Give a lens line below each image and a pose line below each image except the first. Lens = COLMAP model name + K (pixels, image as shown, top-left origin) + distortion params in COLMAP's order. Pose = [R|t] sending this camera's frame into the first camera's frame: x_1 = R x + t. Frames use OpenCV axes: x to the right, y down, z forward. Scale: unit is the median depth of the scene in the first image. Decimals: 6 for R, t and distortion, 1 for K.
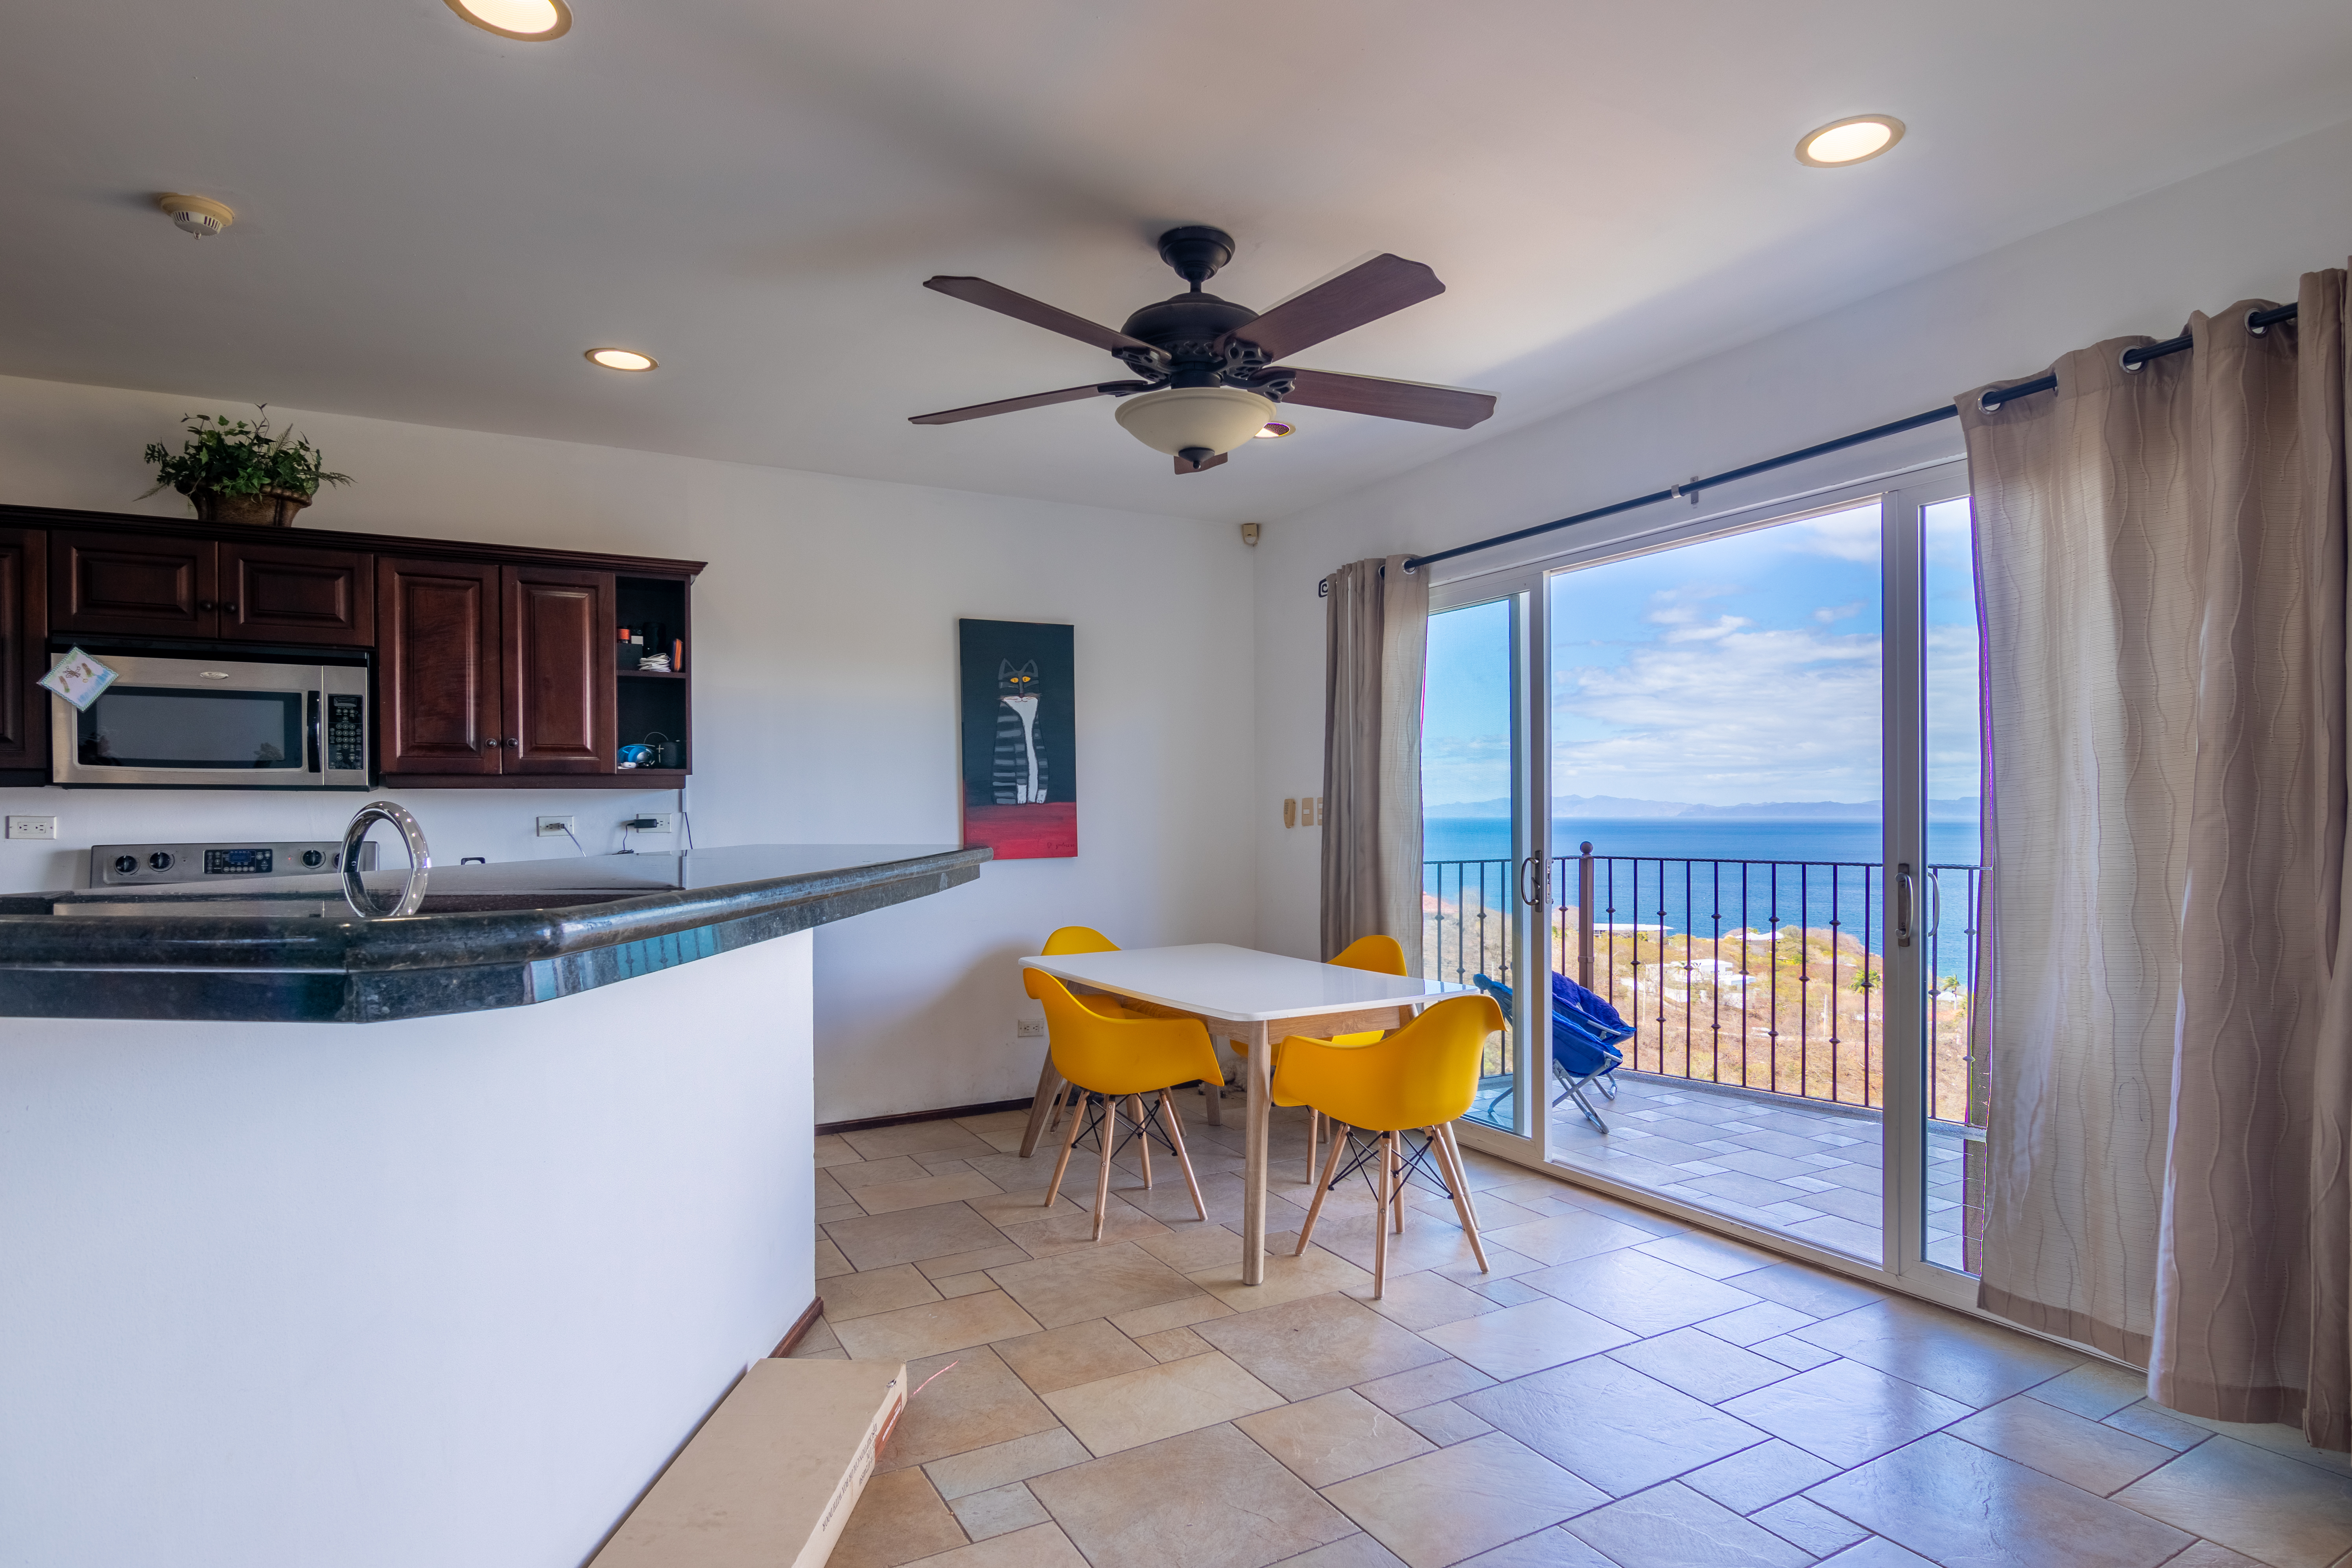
lens RADIAL K [[1260.3, 0, 1175.6], [0, 1260.3, 829.3], [0, 0, 1]] dist [-0.018972, 0.000429]
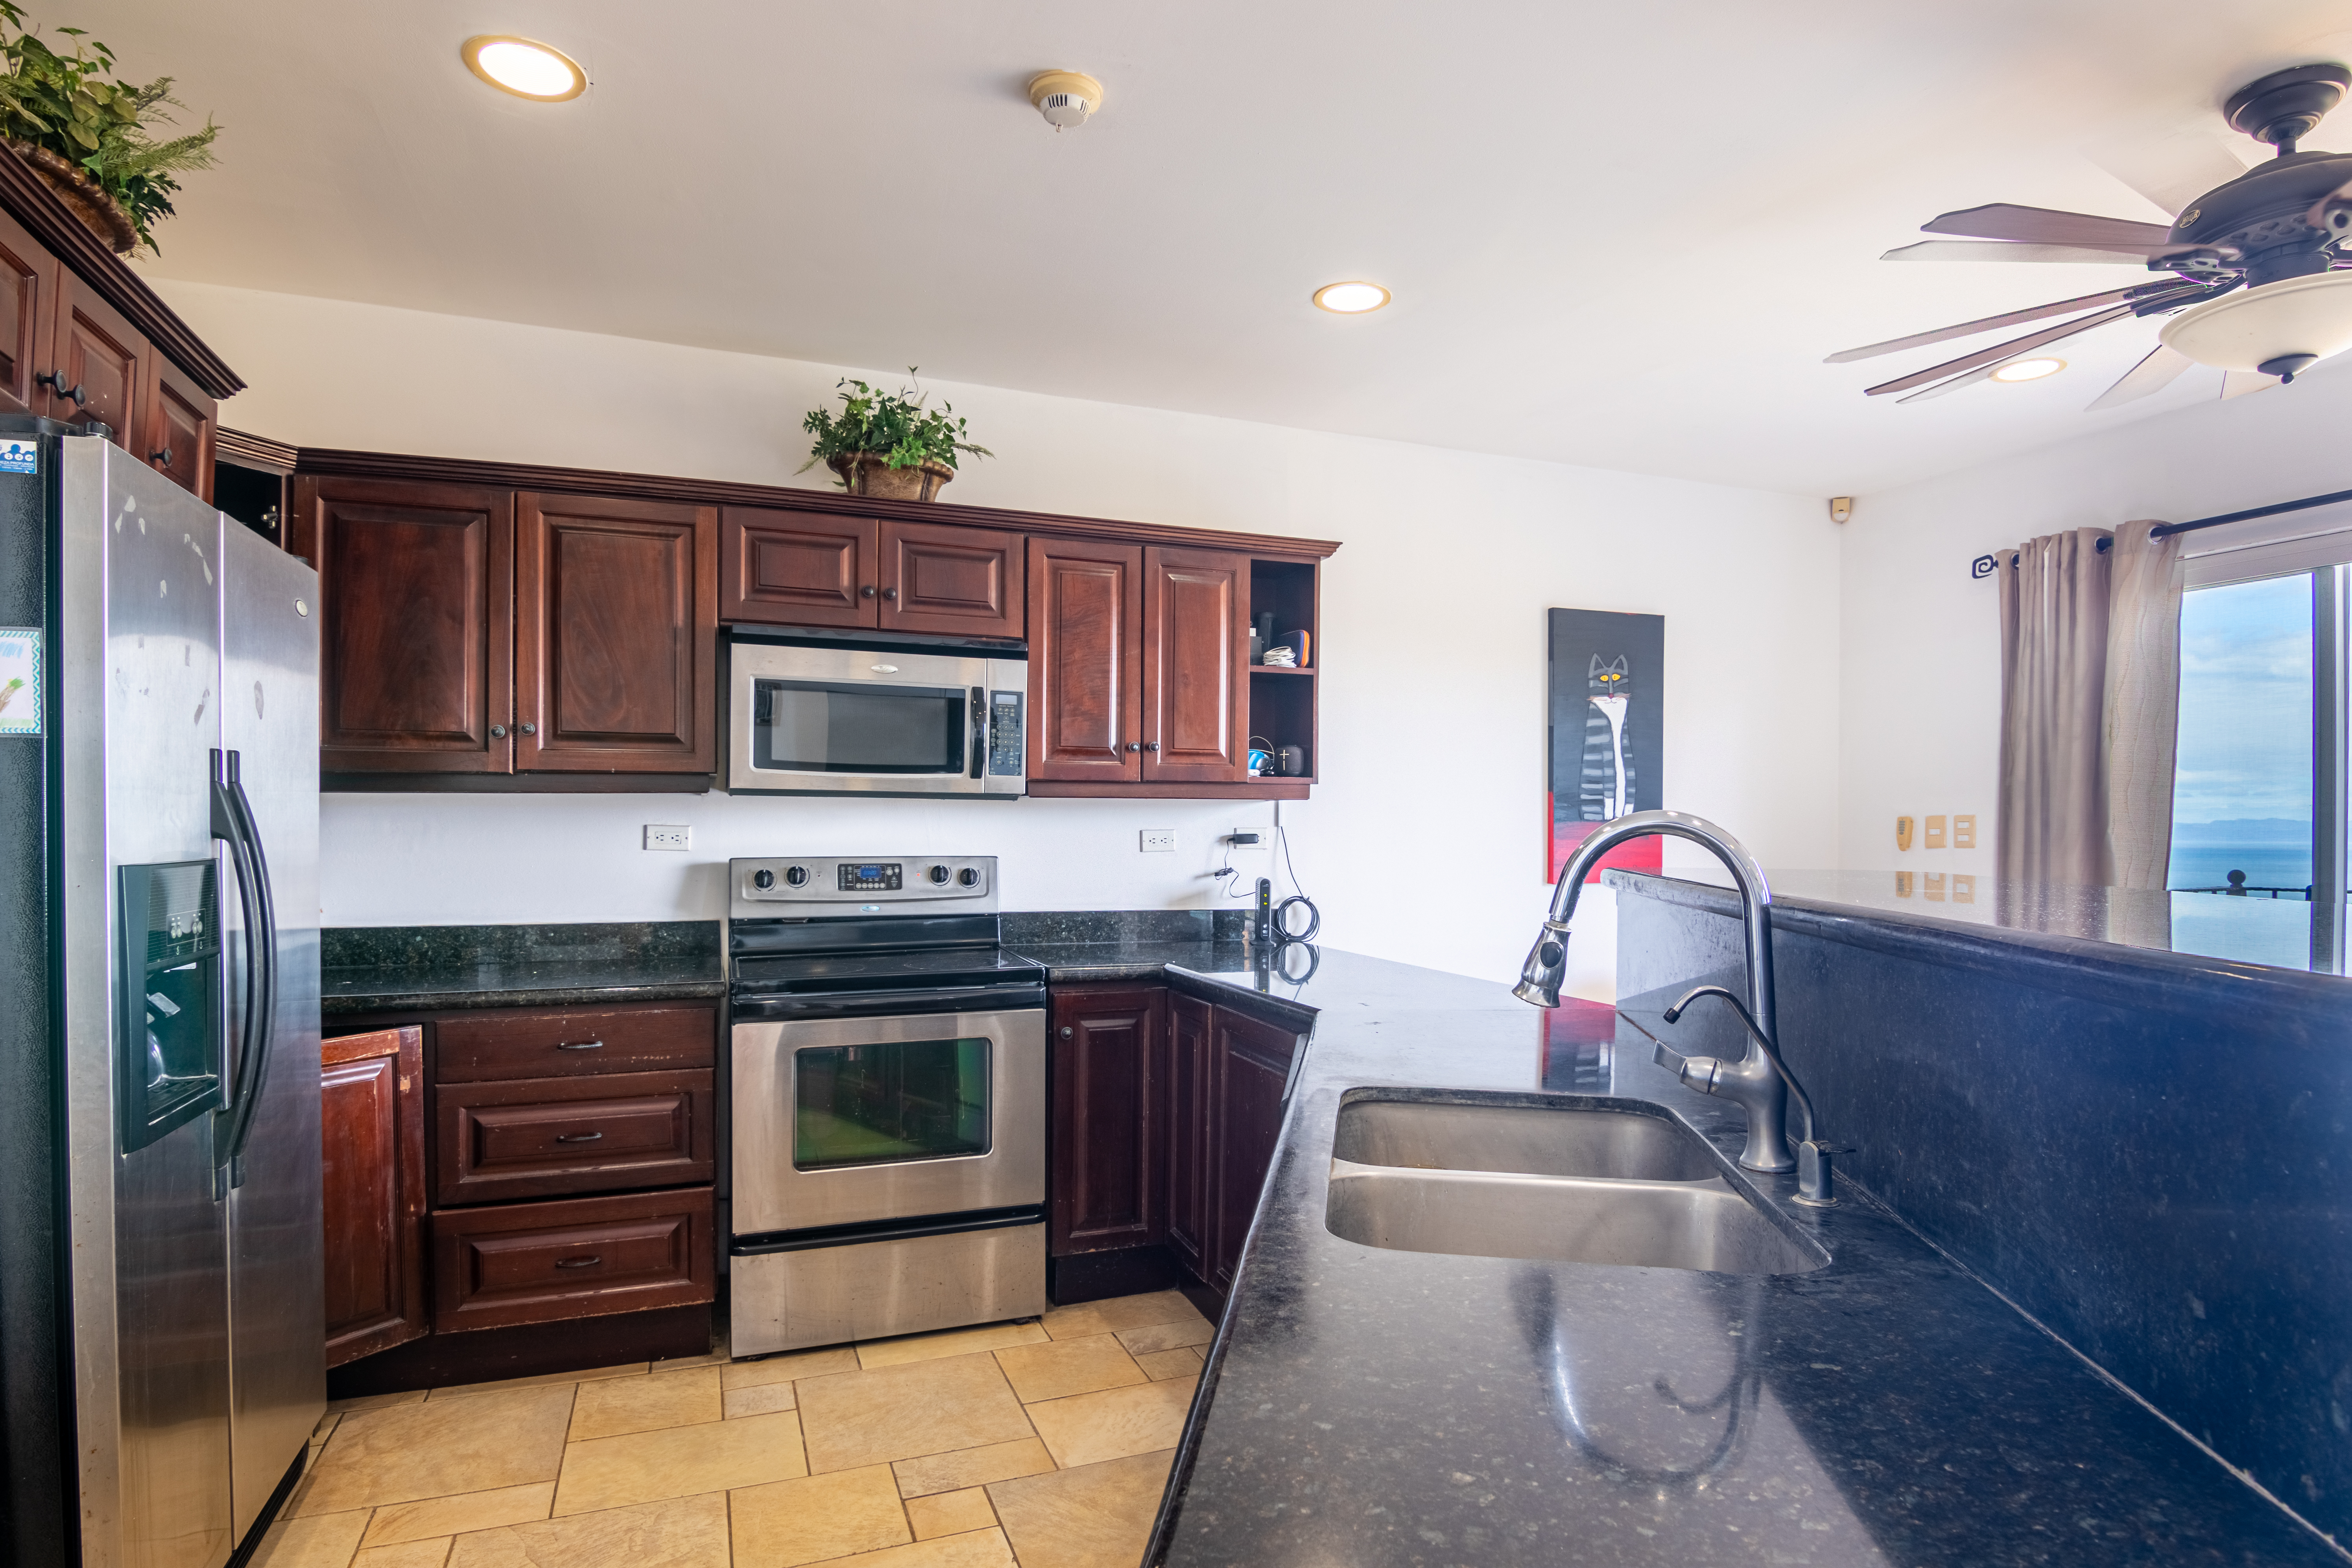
lens RADIAL K [[1269.3, 0, 1178.9], [0, 1269.3, 837.7], [0, 0, 1]] dist [0.000200, 0.000831]
pose [[0.991542, 0.009436, -0.129441, -0.388847], [-0.010178, 0.999935, -0.005066, -0.000566], [0.129385, 0.006341, 0.991574, 0.112529]]
